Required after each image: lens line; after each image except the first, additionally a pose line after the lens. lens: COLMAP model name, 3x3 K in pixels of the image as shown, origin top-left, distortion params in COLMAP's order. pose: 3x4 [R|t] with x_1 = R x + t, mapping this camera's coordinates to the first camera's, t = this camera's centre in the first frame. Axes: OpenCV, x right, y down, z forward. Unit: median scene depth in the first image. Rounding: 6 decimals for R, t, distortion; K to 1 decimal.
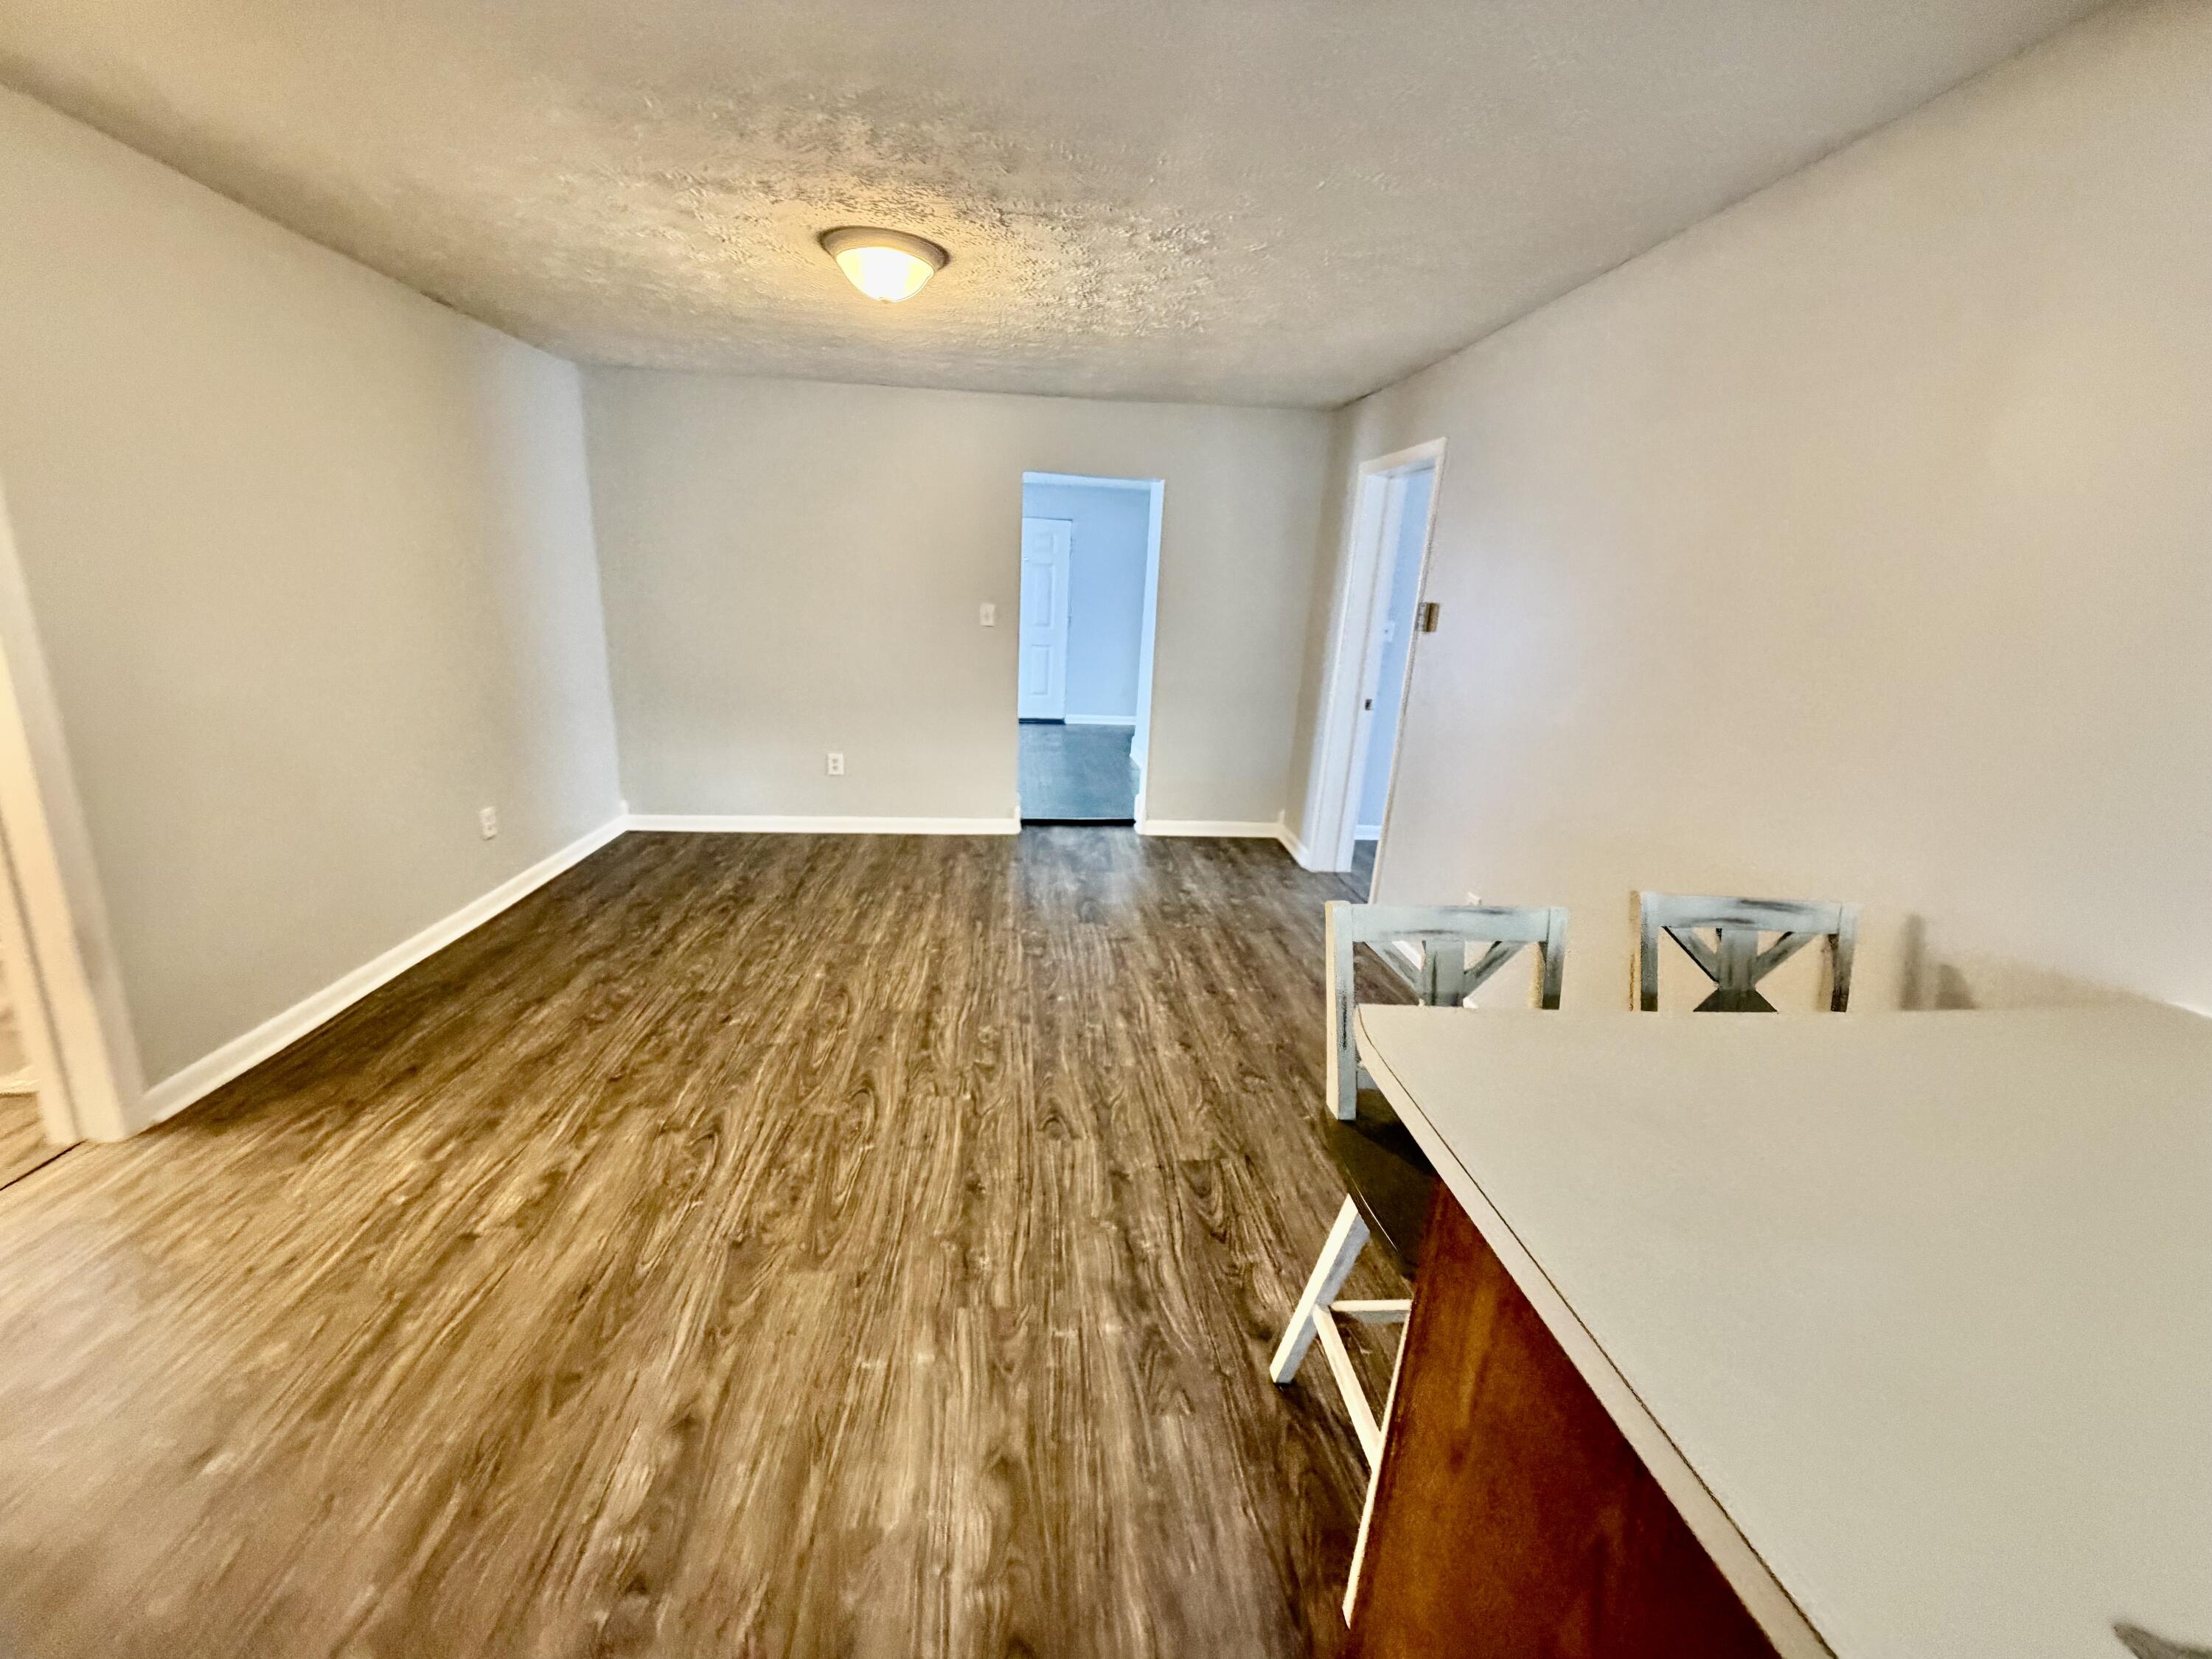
lens RADIAL K [[882.2, 0, 1116.9], [0, 882.2, 828.2], [0, 0, 1]] dist [0.000003, 0.000053]
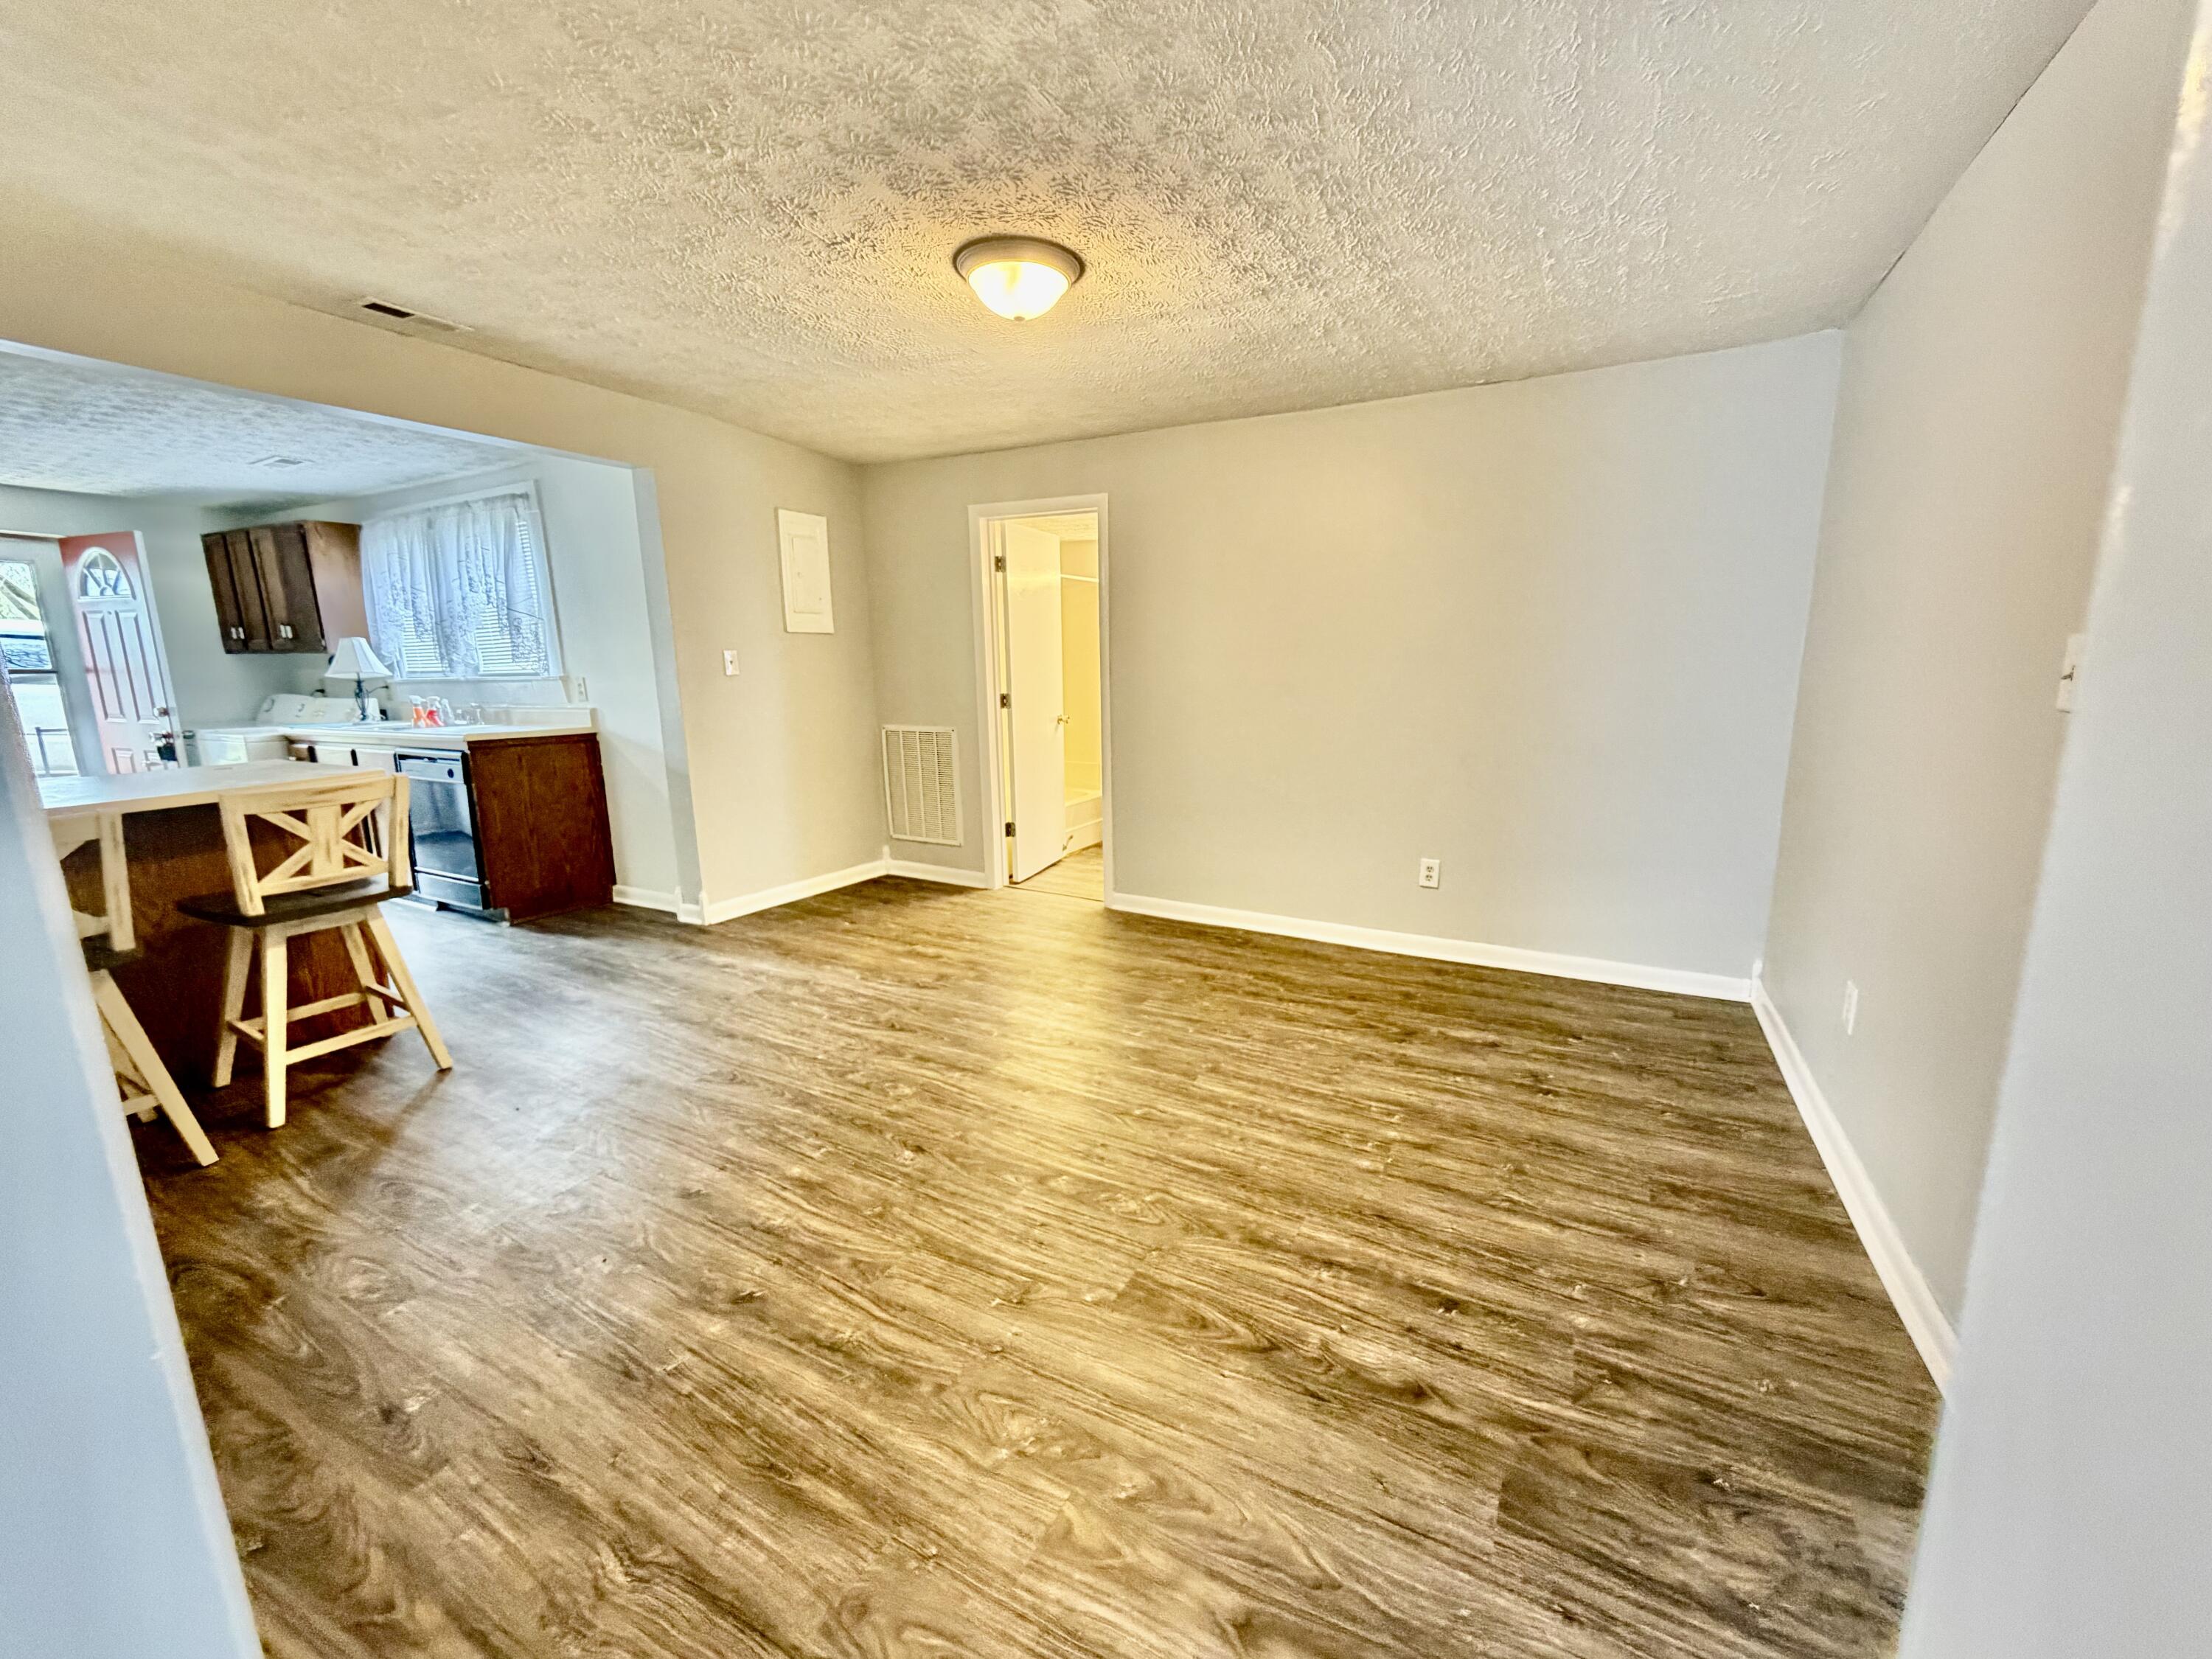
lens RADIAL K [[882.2, 0, 1116.9], [0, 882.2, 828.2], [0, 0, 1]] dist [0.000003, 0.000053]
pose [[-0.571884, 0.105834, -0.813479, 0.423623], [-0.238223, 0.927483, 0.288140, -0.325842], [0.784983, 0.358572, -0.505200, 1.469467]]
